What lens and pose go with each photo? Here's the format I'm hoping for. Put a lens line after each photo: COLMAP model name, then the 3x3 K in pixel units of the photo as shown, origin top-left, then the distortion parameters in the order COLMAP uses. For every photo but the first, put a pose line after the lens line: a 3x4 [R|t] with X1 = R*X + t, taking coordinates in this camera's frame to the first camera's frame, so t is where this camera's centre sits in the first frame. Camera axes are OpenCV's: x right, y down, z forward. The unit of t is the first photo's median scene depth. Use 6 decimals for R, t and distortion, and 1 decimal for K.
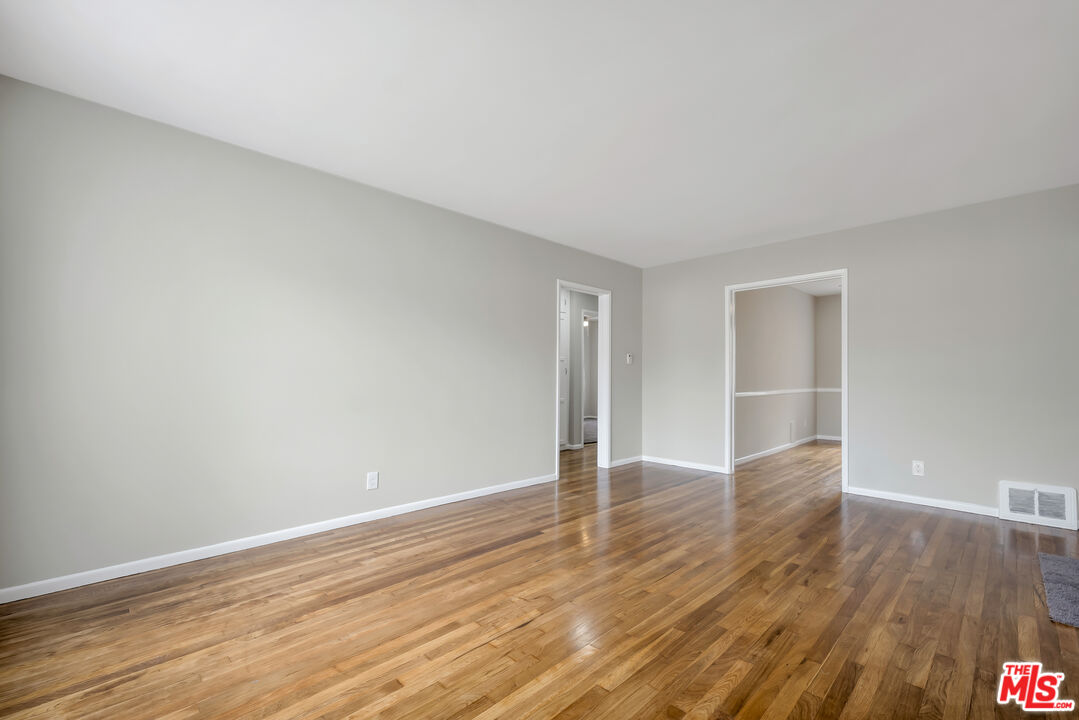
lens RADIAL K [[456.8, 0, 534.0], [0, 456.8, 381.0], [0, 0, 1]] dist [0.009186, 0.000275]
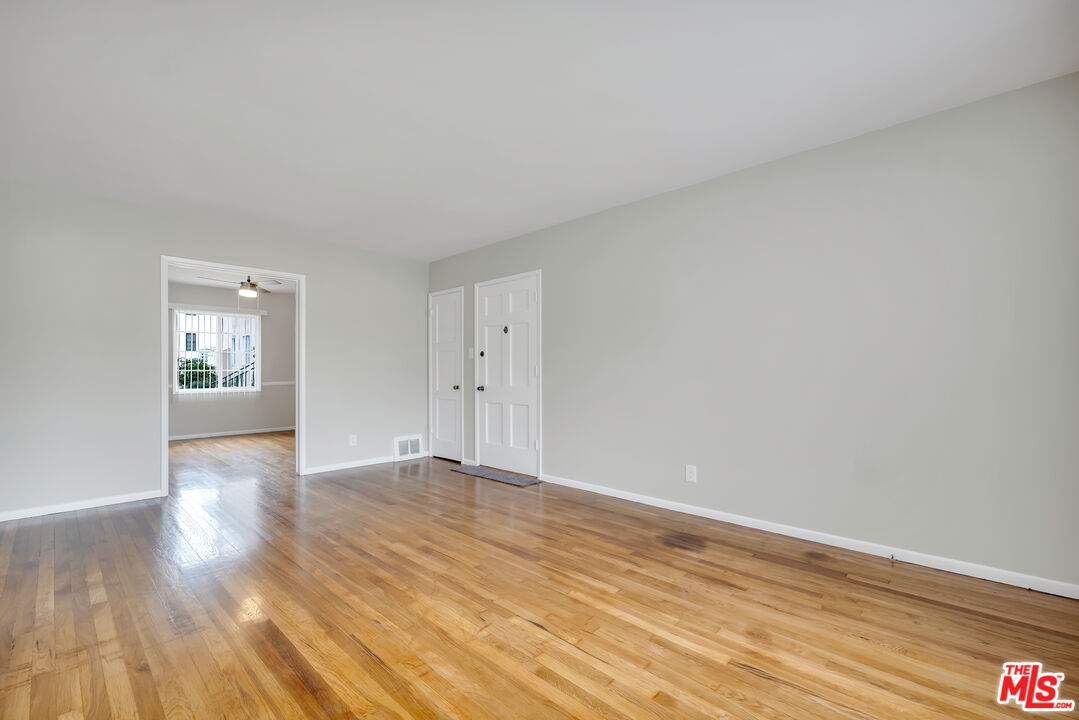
lens RADIAL K [[456.8, 0, 536.9], [0, 456.8, 364.5], [0, 0, 1]] dist [0.009186, 0.000275]
pose [[-0.040434, 0.015185, 0.999067, -0.705922], [0.009042, 0.999849, -0.014831, -0.006018], [-0.999141, 0.008434, -0.040565, 0.730196]]
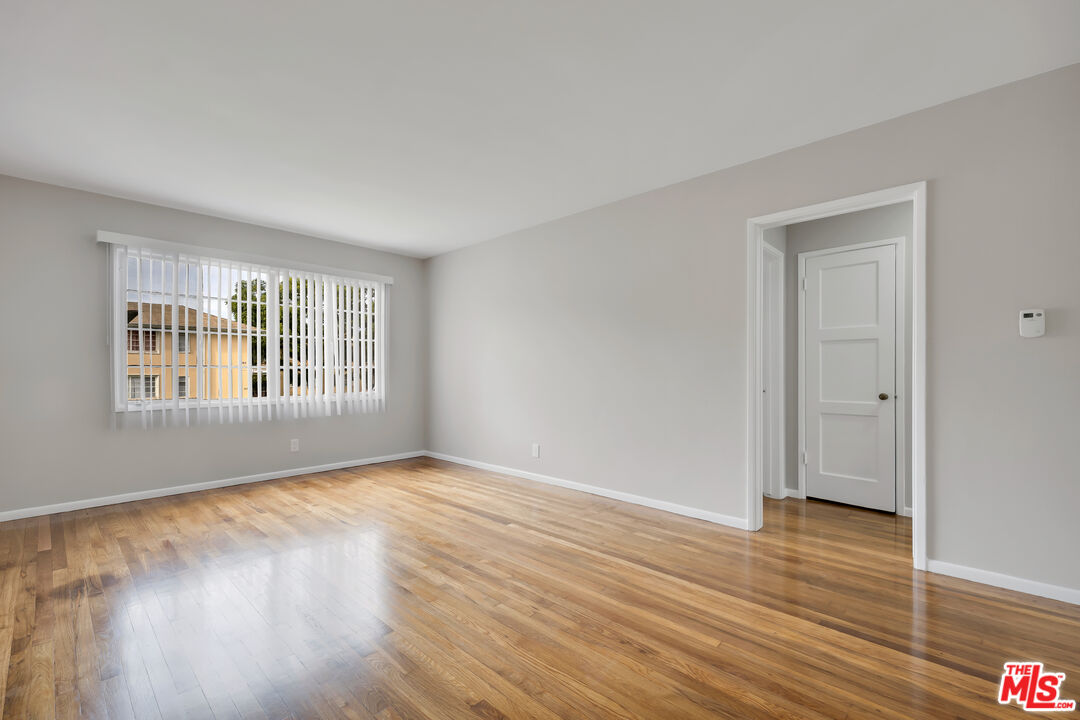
lens RADIAL K [[457.2, 0, 538.1], [0, 457.2, 366.8], [0, 0, 1]] dist [0.009186, 0.000275]
pose [[0.047091, -0.010392, -0.998837, 1.187735], [-0.004728, 0.999932, -0.010626, -0.015285], [0.998879, 0.005223, 0.047039, 1.141678]]
